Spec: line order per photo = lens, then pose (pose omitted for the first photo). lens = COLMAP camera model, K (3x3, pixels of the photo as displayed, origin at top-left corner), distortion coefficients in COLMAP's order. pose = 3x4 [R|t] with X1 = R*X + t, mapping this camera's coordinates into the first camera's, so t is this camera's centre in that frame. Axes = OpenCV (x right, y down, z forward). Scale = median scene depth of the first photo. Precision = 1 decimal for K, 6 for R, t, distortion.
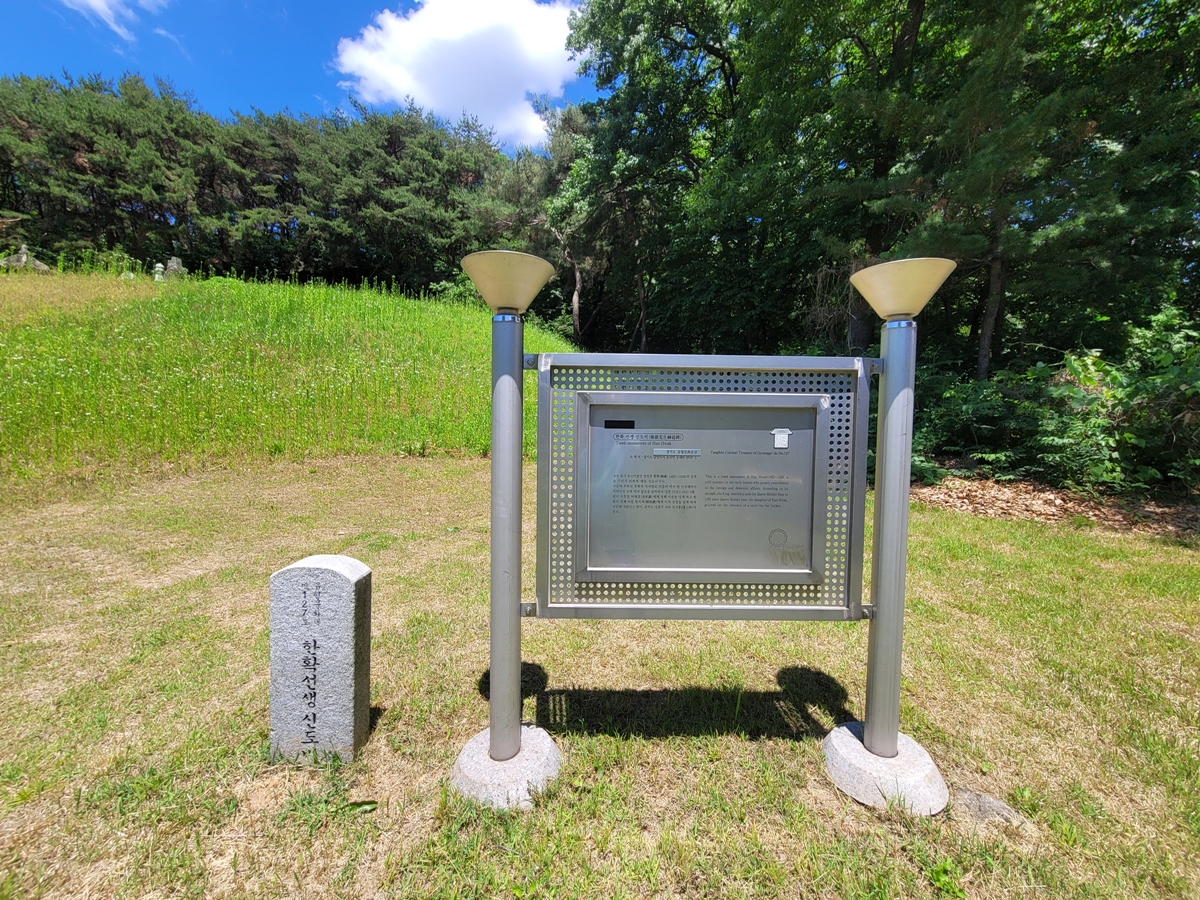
lens RADIAL K [[496.8, 0, 608.1], [0, 496.8, 451.2], [0, 0, 1]] dist [-0.002652, 0.000242]
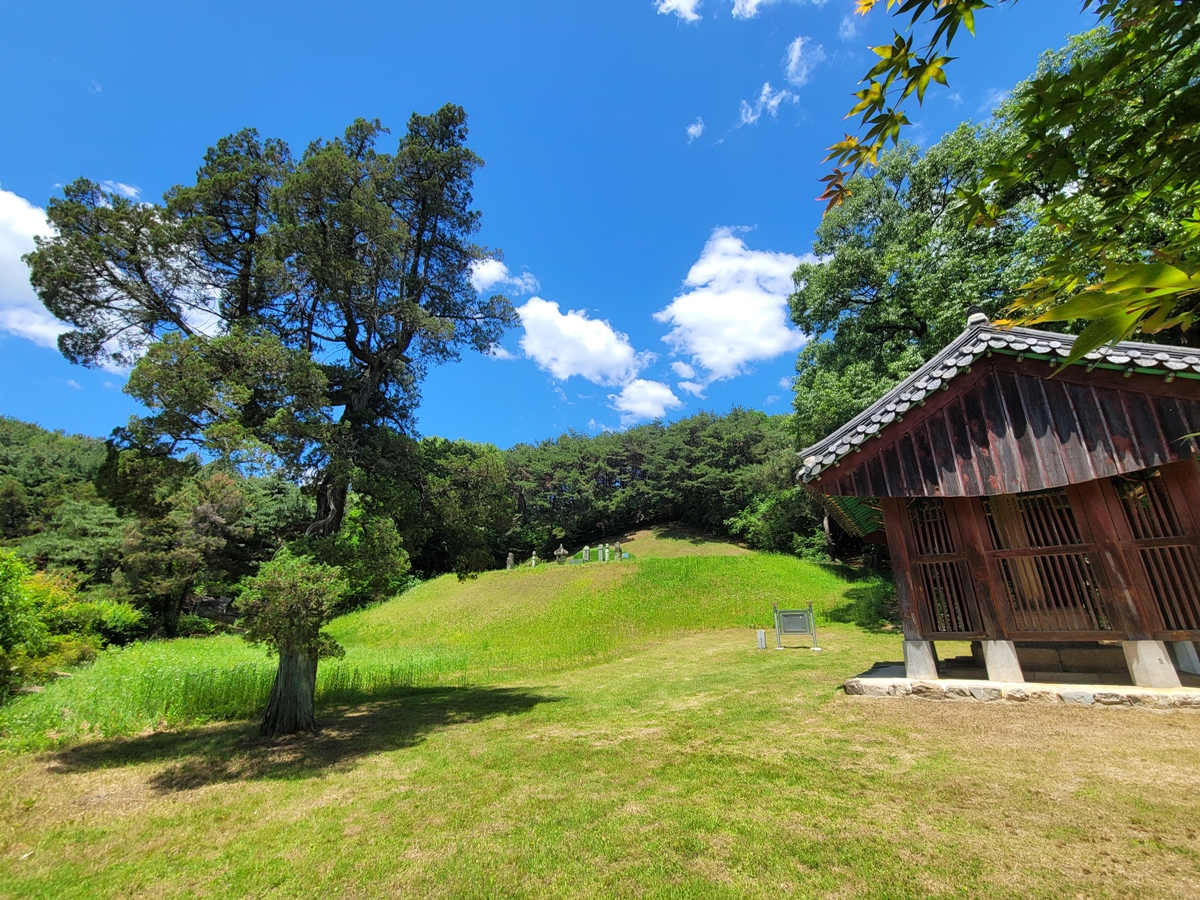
lens RADIAL K [[512.6, 0, 600.0], [0, 512.6, 450.0], [0, 0, 1]] dist [-0.003572, 0.000794]
pose [[0.850943, -0.196384, -0.487166, 0.123255], [0.005834, 0.930954, -0.365090, 0.027818], [0.525226, 0.307829, 0.793334, -0.503351]]
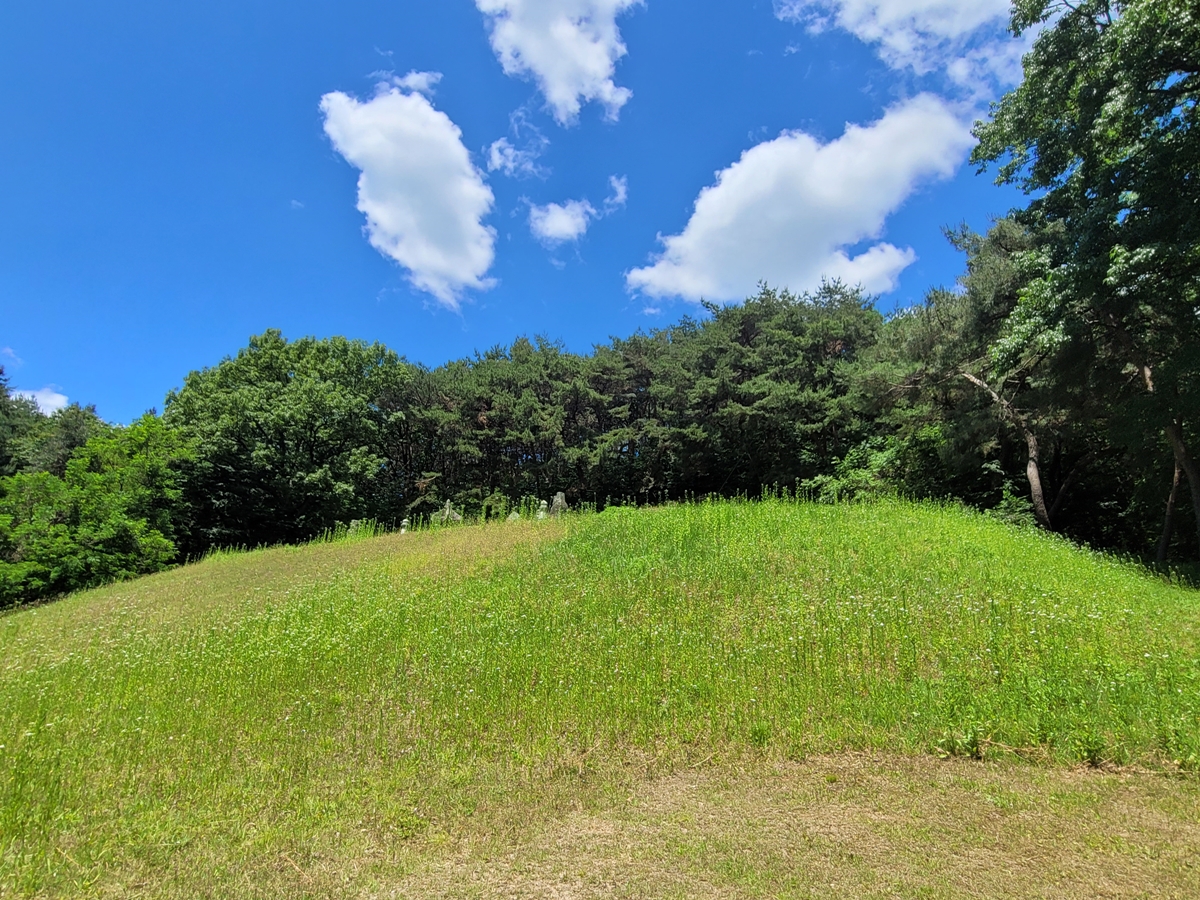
lens RADIAL K [[680.8, 0, 603.0], [0, 680.8, 452.6], [0, 0, 1]] dist [0.000497, 0.000535]
pose [[0.833354, -0.162861, -0.528203, -0.052233], [-0.034058, 0.938662, -0.343153, -0.007924], [0.551690, 0.303958, 0.776690, 0.001784]]
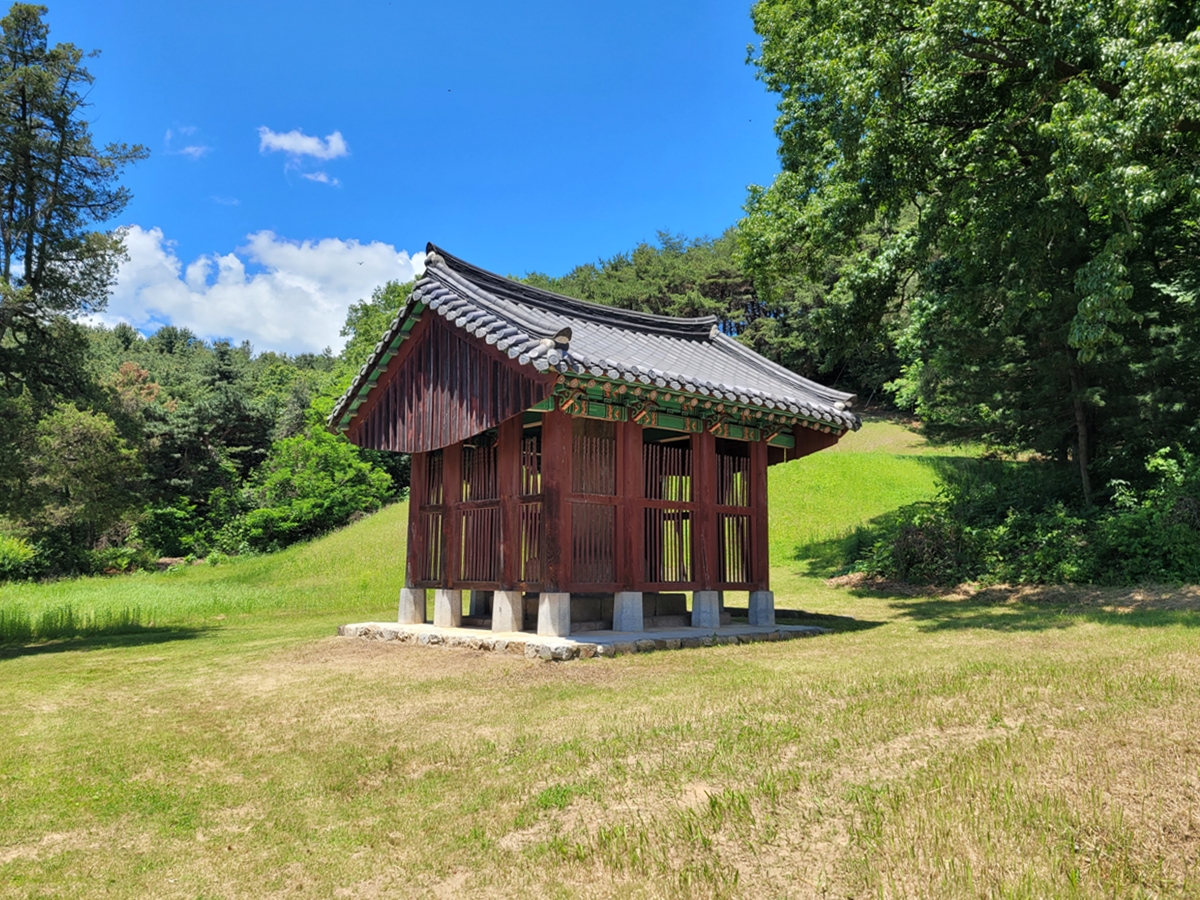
lens RADIAL K [[930.8, 0, 600.0], [0, 930.8, 450.0], [0, 0, 1]] dist [0.002497, -0.000065]
pose [[0.667830, -0.110838, -0.736015, 0.502339], [-0.003958, 0.988307, -0.152423, 0.024355], [0.744303, 0.104706, 0.659582, -0.432091]]
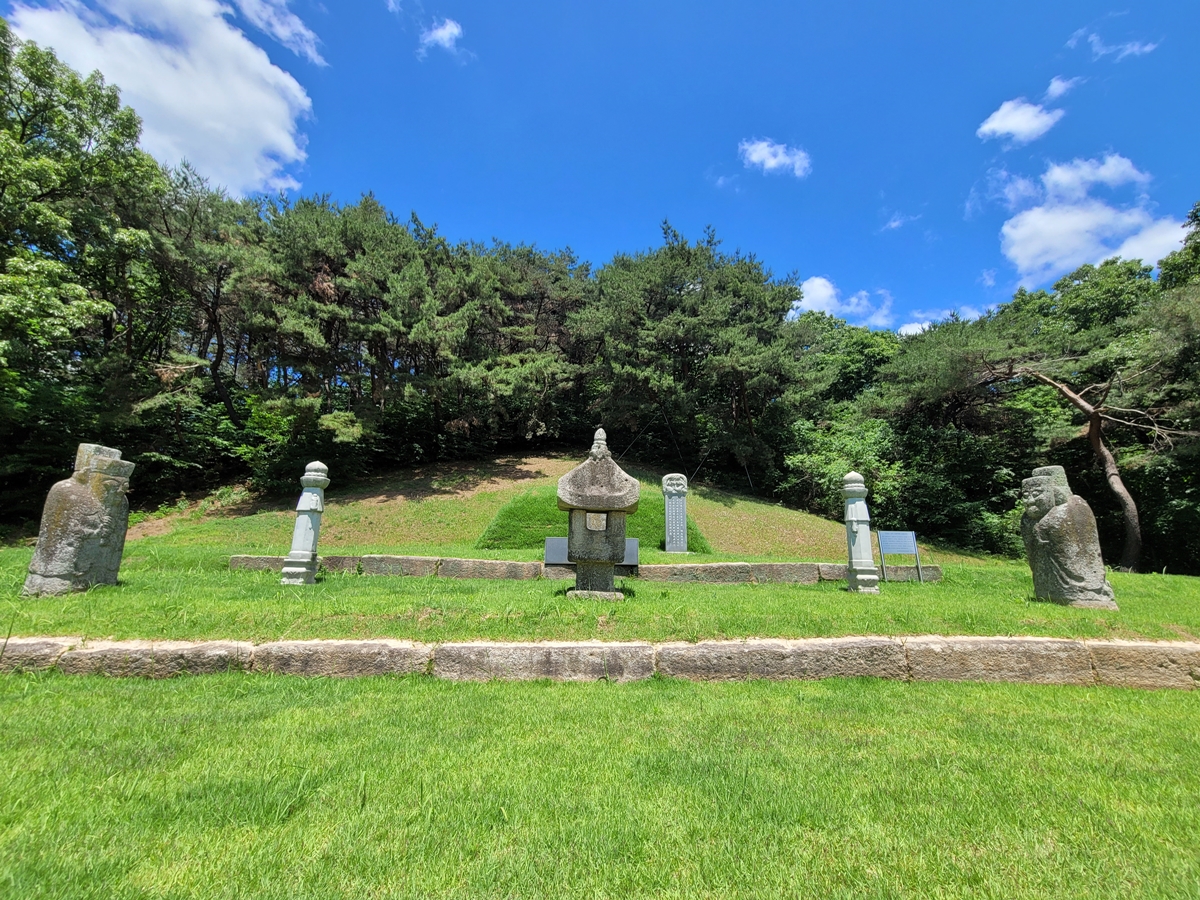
lens RADIAL K [[496.8, 0, 608.1], [0, 496.8, 451.2], [0, 0, 1]] dist [-0.002652, 0.000242]
pose [[0.999648, -0.000276, 0.026530, -0.628180], [0.007564, 0.961407, -0.275026, -0.165354], [-0.025430, 0.275130, 0.961071, 0.365430]]
